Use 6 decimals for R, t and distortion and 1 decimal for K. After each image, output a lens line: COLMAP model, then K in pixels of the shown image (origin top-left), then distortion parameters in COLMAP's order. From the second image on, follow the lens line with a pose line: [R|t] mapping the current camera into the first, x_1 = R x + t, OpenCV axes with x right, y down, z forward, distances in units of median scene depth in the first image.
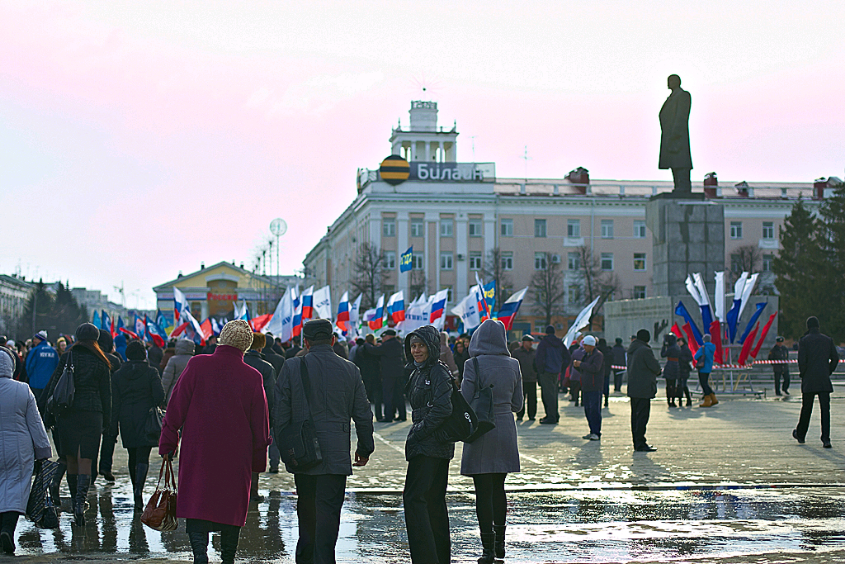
lens RADIAL K [[1528.1, 0, 422.3], [0, 1528.1, 283.0], [0, 0, 1]] dist [-0.024845, 0.000000]
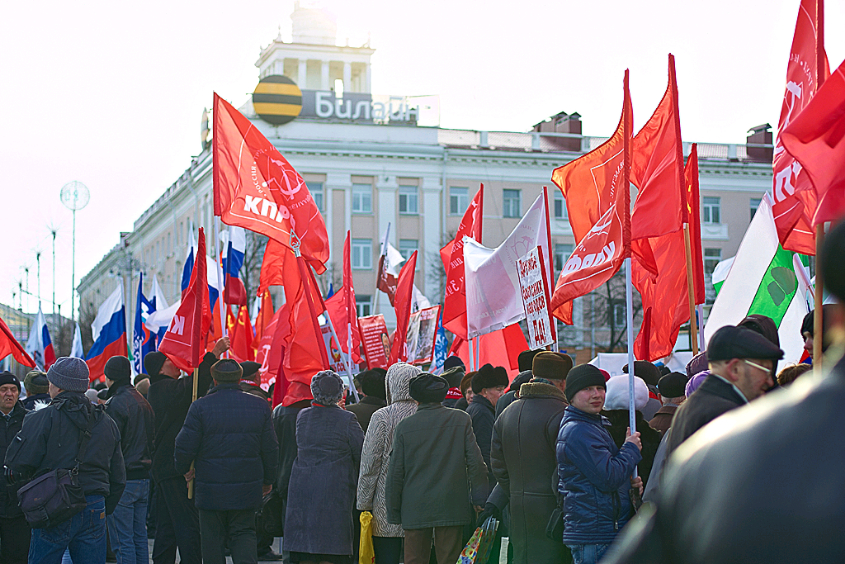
lens RADIAL K [[1528.1, 0, 421.9], [0, 1528.1, 280.8], [0, 0, 1]] dist [-0.024845, 0.000000]
pose [[0.987381, 0.007486, 0.158188, -0.055187], [-0.002378, 0.999470, -0.032451, 0.015229], [-0.158347, 0.031665, 0.986876, 0.400557]]
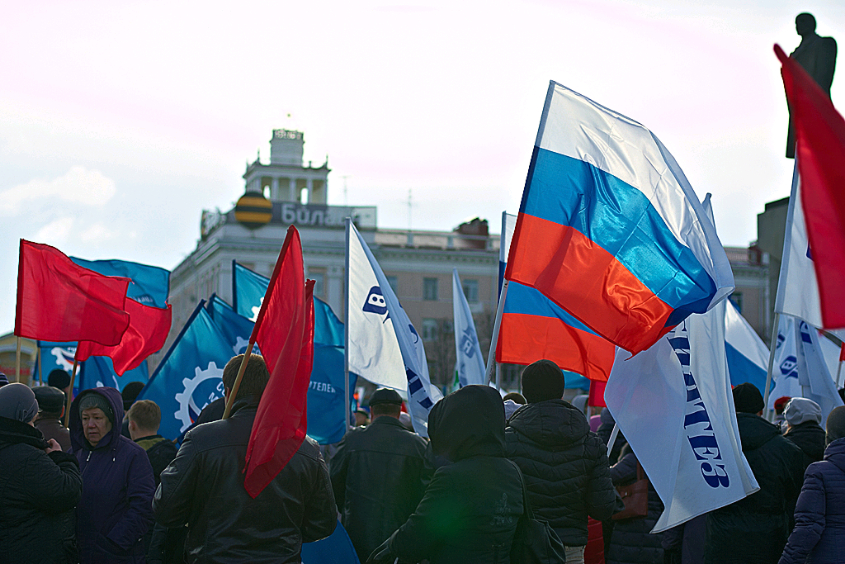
lens RADIAL K [[1528.1, 0, 421.8], [0, 1528.1, 283.1], [0, 0, 1]] dist [-0.024845, 0.000000]
pose [[0.991139, 0.030145, 0.129361, -0.032446], [-0.023233, 0.998237, -0.054615, 0.005588], [-0.130779, 0.051126, 0.990092, 0.195876]]
